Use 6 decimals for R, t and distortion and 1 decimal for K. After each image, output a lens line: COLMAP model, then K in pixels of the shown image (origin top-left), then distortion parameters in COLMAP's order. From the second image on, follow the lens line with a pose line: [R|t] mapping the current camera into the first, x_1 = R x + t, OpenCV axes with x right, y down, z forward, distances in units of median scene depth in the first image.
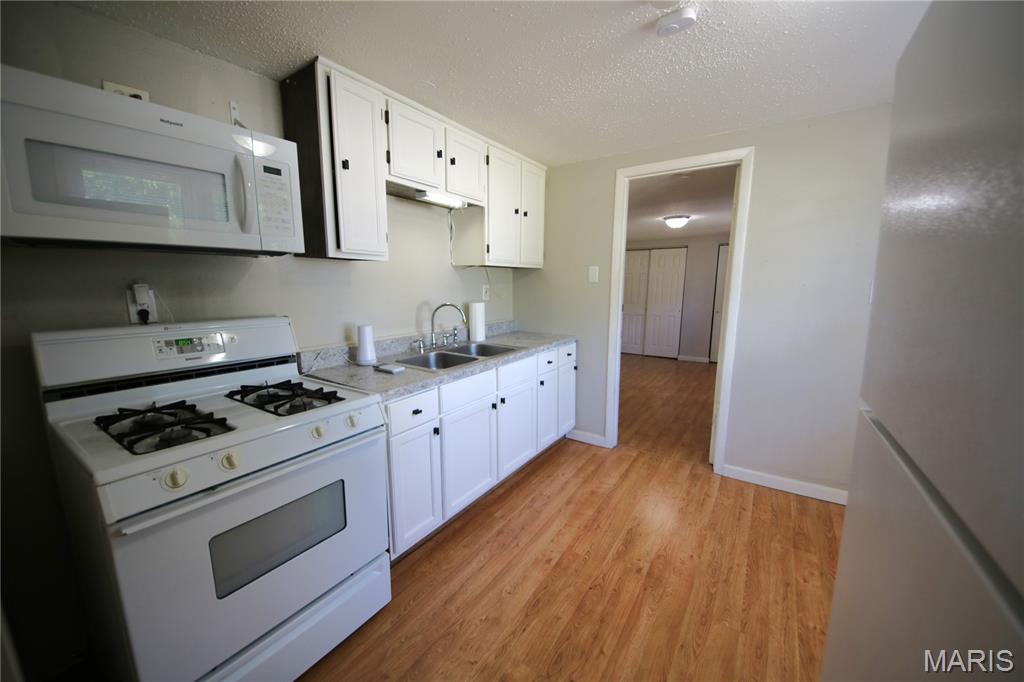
lens RADIAL K [[381.7, 0, 515.5], [0, 381.7, 347.4], [0, 0, 1]] dist [0.018839, -0.019432]
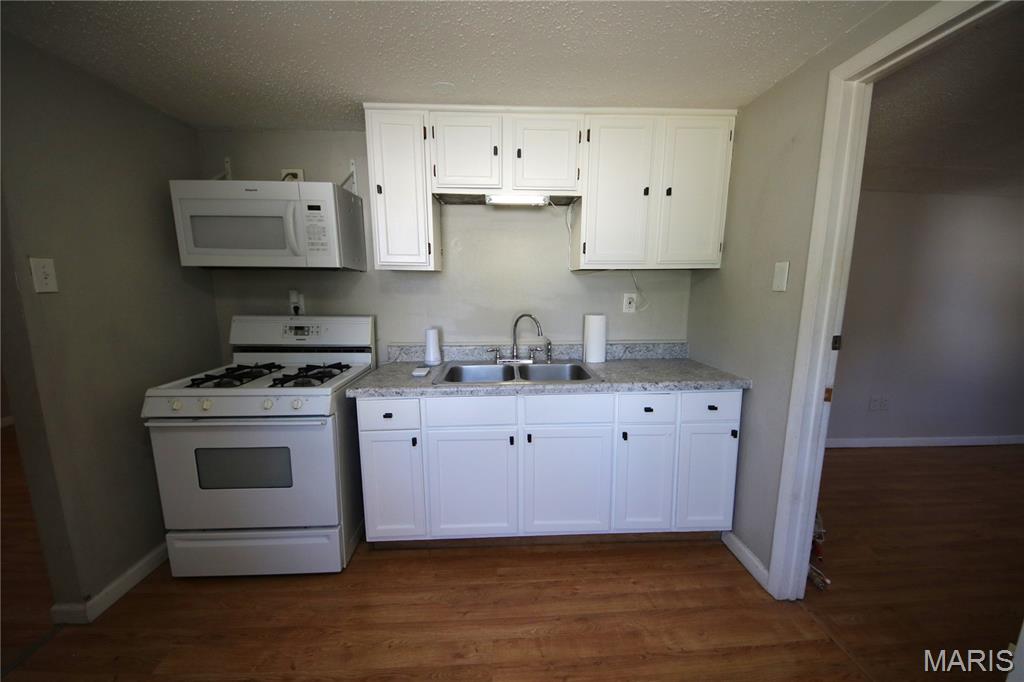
lens RADIAL K [[381.7, 0, 515.5], [0, 381.7, 347.4], [0, 0, 1]] dist [0.018839, -0.019432]
pose [[0.591743, 0.126359, -0.796162, 0.652815], [-0.136321, 0.989100, 0.055660, -0.104195], [0.794517, 0.075597, 0.602518, 0.556828]]
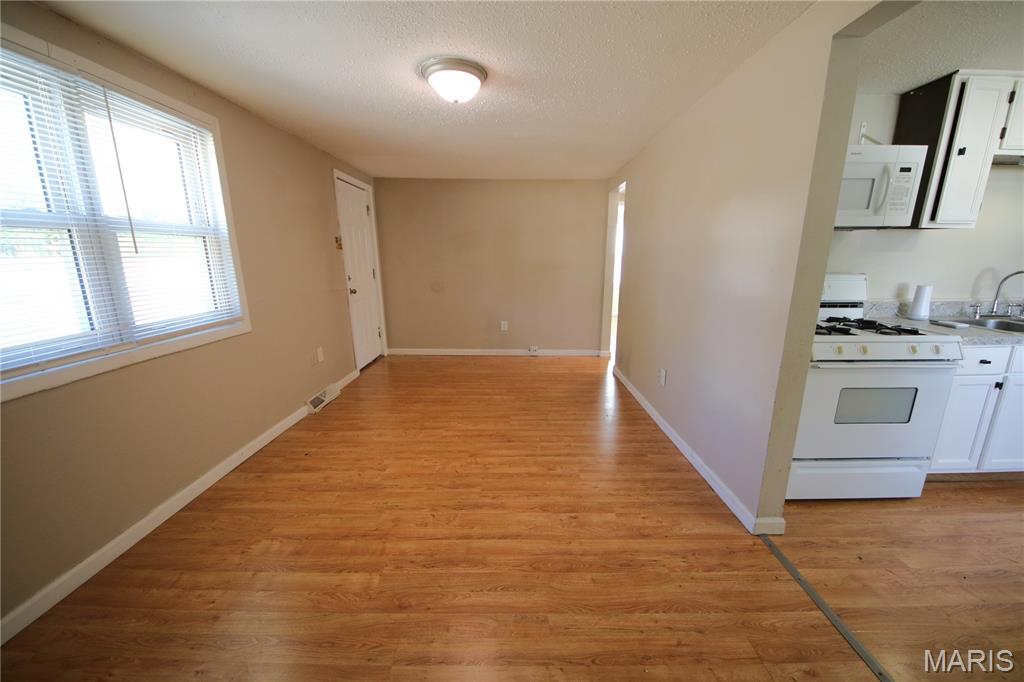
lens RADIAL K [[389.7, 0, 524.2], [0, 389.7, 348.0], [0, 0, 1]] dist [0.001661, -0.005382]
pose [[0.565817, 0.187877, -0.802841, -0.104177], [-0.131483, 0.981794, 0.137089, 0.133706], [0.813980, 0.027992, 0.580218, -0.710351]]
